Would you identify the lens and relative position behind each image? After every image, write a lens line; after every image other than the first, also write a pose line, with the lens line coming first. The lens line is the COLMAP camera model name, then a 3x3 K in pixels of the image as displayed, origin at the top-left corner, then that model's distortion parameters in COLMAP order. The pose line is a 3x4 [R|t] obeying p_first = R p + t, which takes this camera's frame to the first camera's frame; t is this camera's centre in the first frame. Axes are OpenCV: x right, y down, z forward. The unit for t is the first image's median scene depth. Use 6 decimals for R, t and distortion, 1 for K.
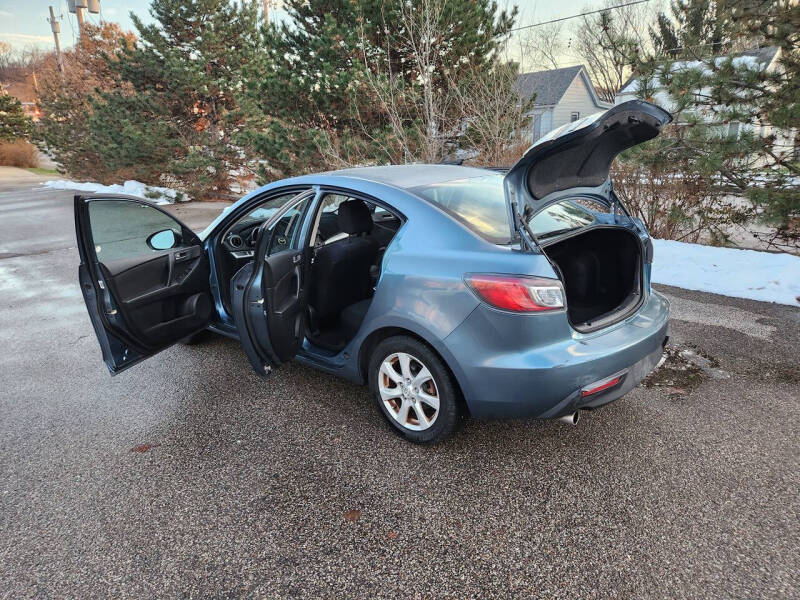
lens RADIAL K [[532.2, 0, 394.3], [0, 532.2, 302.7], [0, 0, 1]] dist [0.070606, -0.060323]
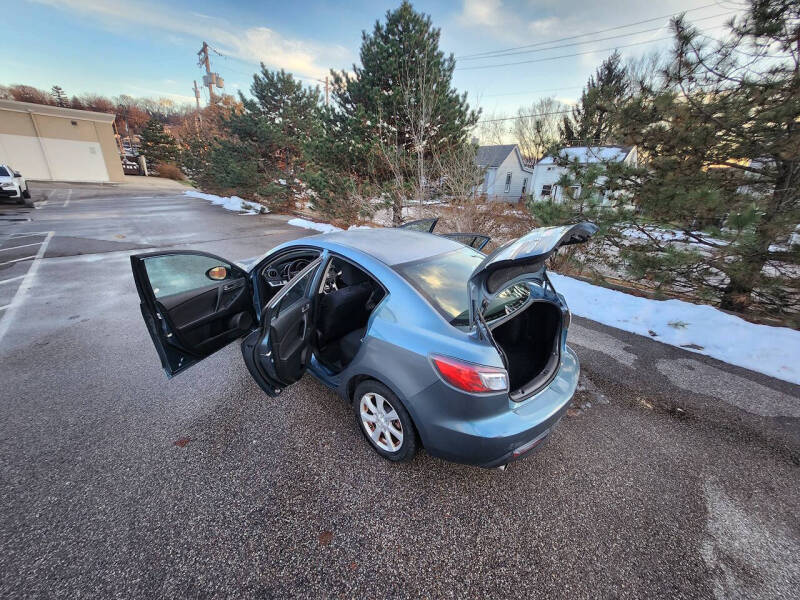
lens RADIAL K [[312.4, 0, 397.3], [0, 312.4, 293.2], [0, 0, 1]] dist [-0.001771, -0.000114]
pose [[0.997117, 0.074131, 0.016218, 0.022944], [-0.075019, 0.995152, 0.063593, -0.151255], [-0.011425, -0.064627, 0.997844, 0.187309]]
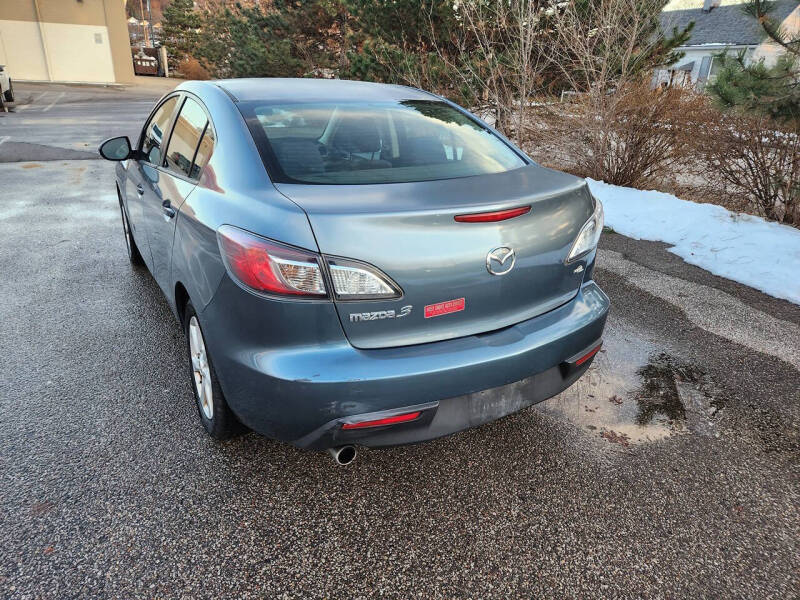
lens RADIAL K [[530.6, 0, 397.1], [0, 530.6, 297.2], [0, 0, 1]] dist [0.073214, -0.063664]
pose [[0.952958, 0.169162, -0.251507, 0.357448], [-0.144061, 0.982840, 0.115207, -0.049101], [0.266679, -0.073555, 0.960974, 0.248355]]
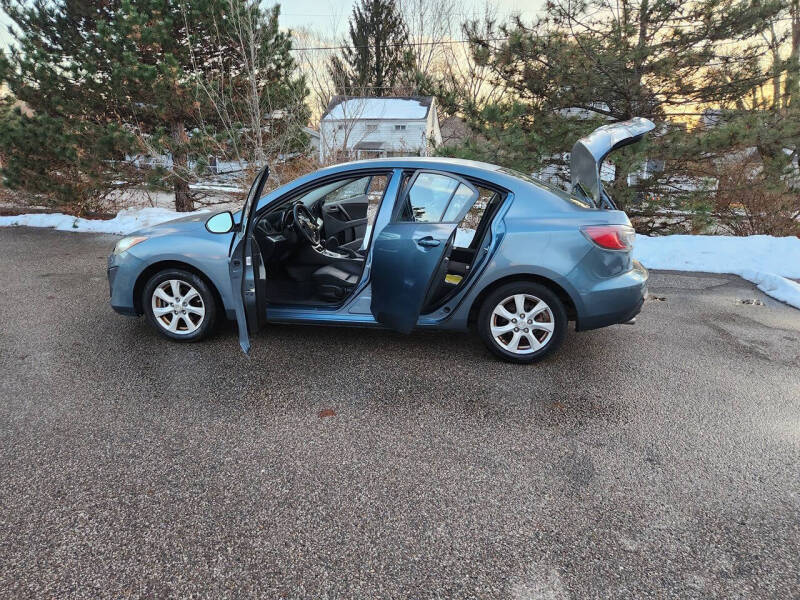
lens RADIAL K [[530.6, 0, 397.1], [0, 530.6, 297.2], [0, 0, 1]] dist [0.073214, -0.063664]
pose [[0.831359, -0.093297, 0.547848, -0.701553], [0.117022, 0.993093, -0.008460, 0.056855], [-0.543275, 0.071143, 0.836535, 0.054385]]
